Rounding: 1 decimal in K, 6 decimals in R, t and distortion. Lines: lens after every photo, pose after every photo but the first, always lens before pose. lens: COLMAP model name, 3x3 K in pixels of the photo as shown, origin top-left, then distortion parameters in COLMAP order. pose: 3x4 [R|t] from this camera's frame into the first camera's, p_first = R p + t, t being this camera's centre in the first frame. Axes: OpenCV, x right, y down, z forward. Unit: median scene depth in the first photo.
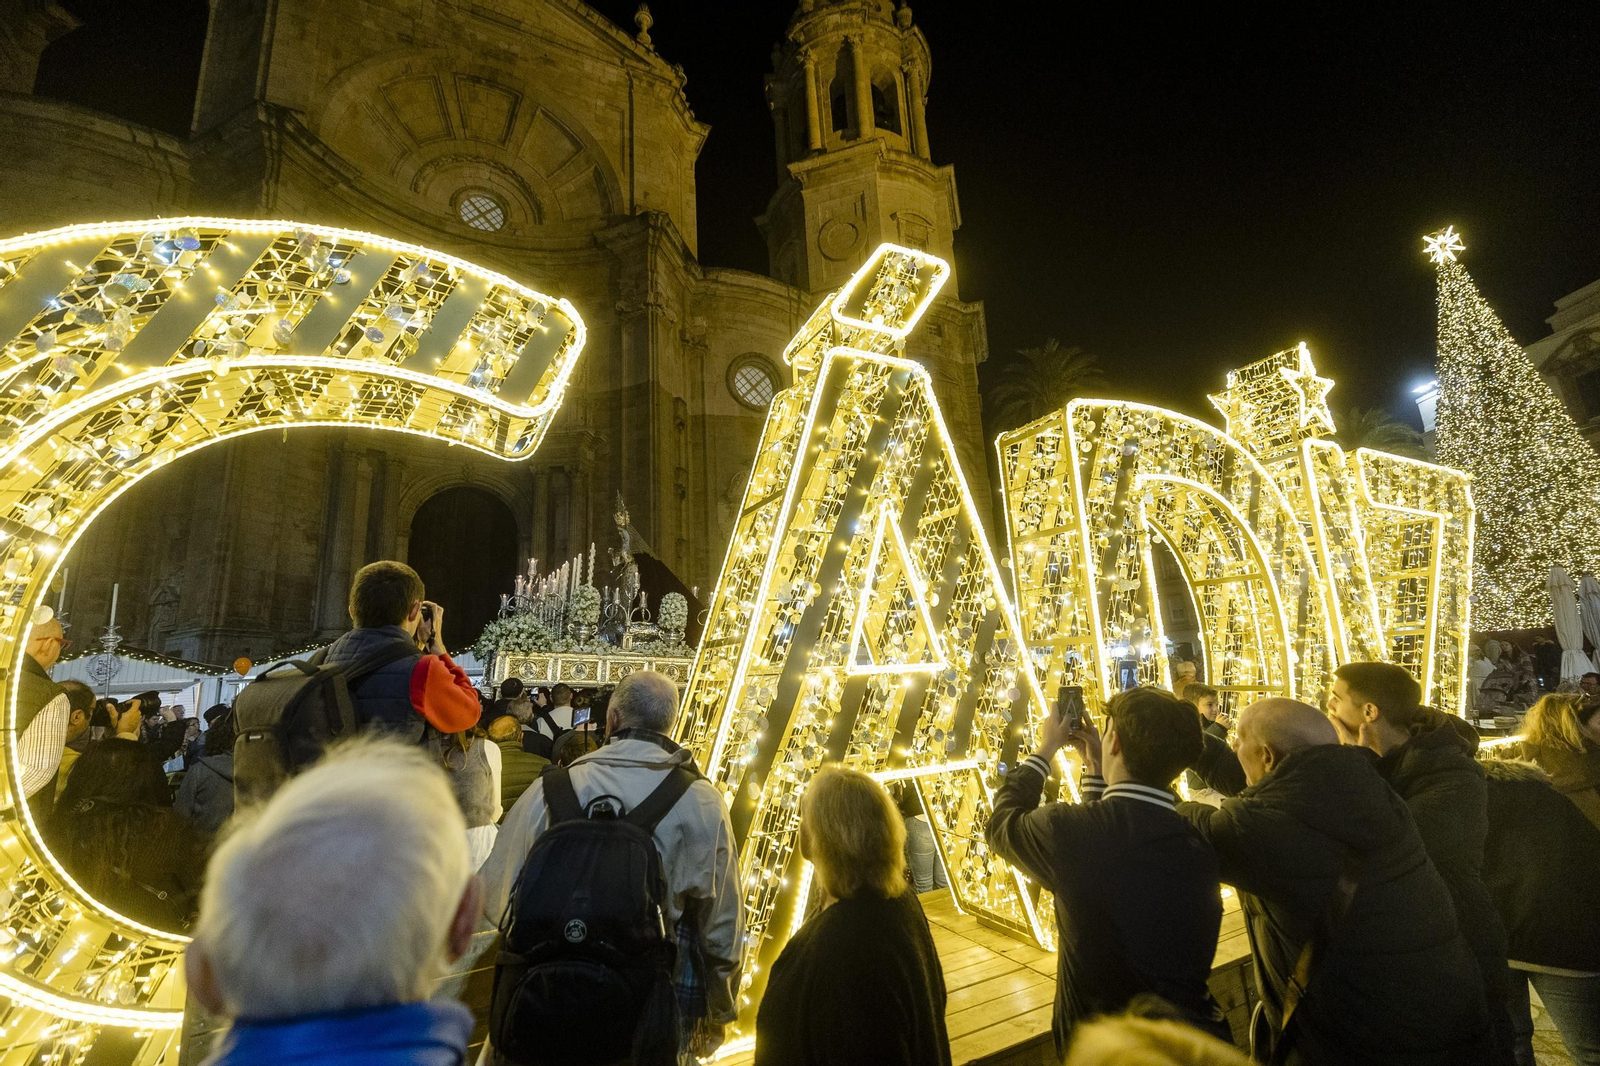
lens RADIAL K [[673.4, 0, 800.0], [0, 673.4, 533.0], [0, 0, 1]] dist [-0.000579, -0.000093]
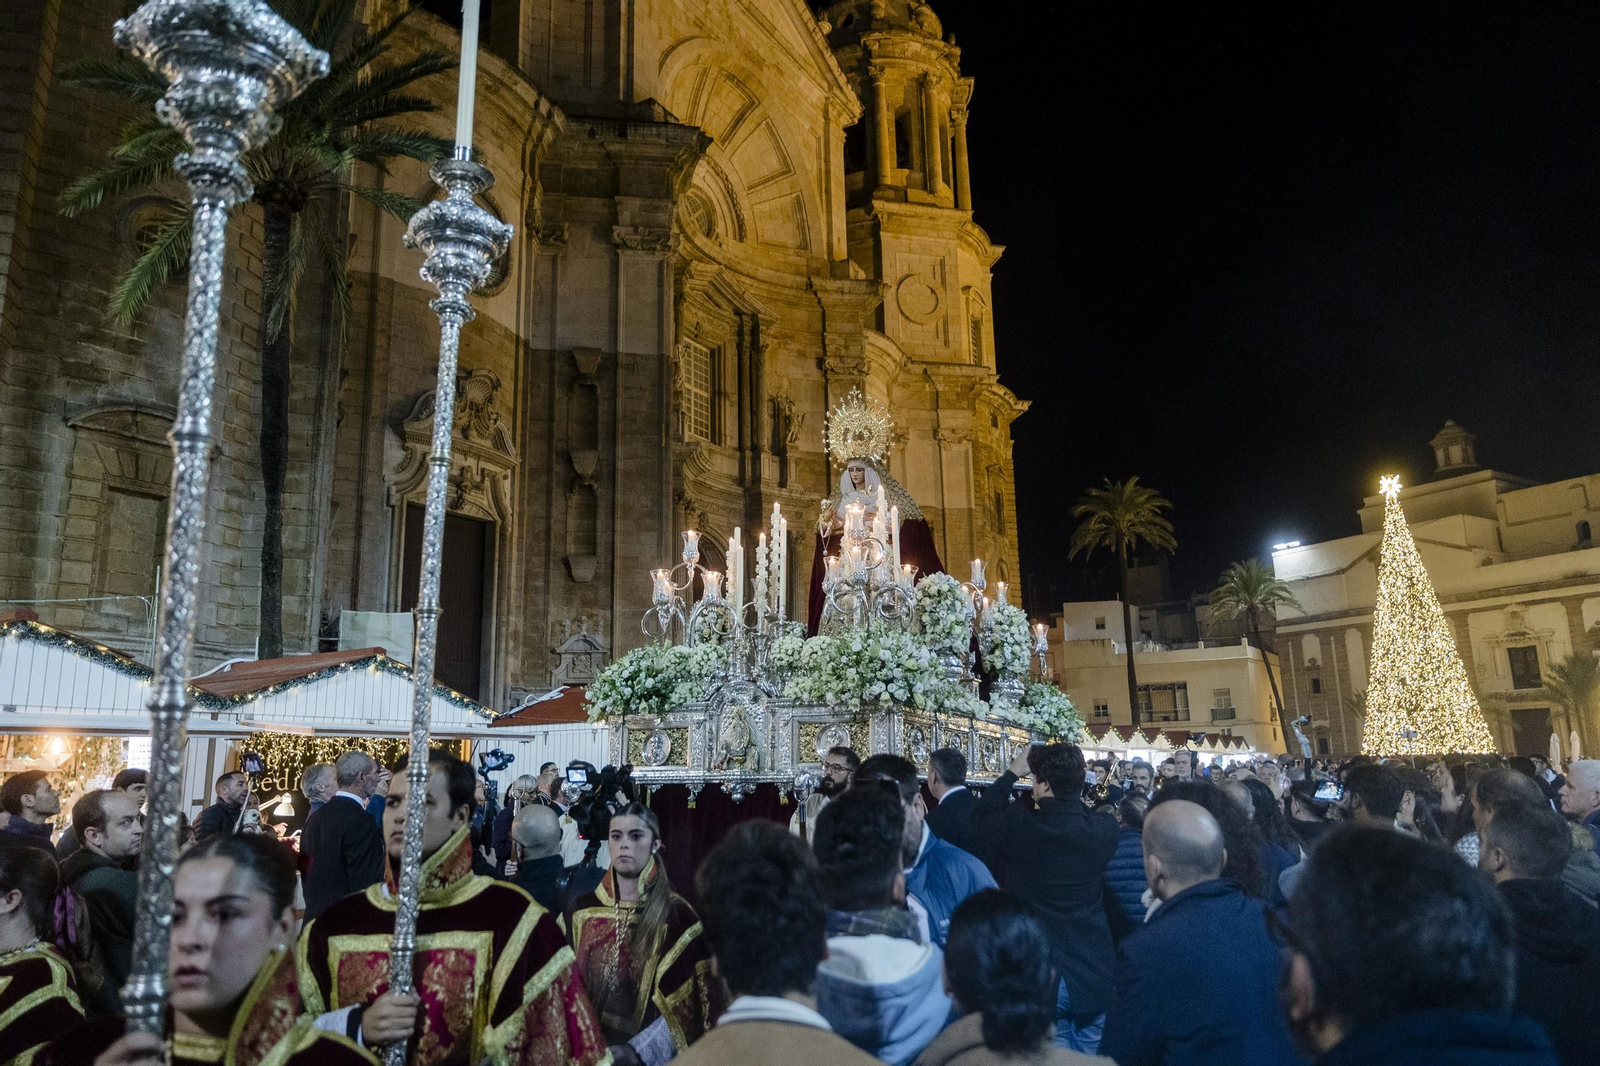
lens RADIAL K [[1103.5, 0, 800.0], [0, 1103.5, 533.0], [0, 0, 1]] dist [-0.012118, 0.004398]
pose [[0.847045, 0.150369, 0.509807, -0.999954], [-0.142424, 0.988284, -0.054858, -0.013410], [-0.512084, -0.026142, 0.858538, -0.291846]]
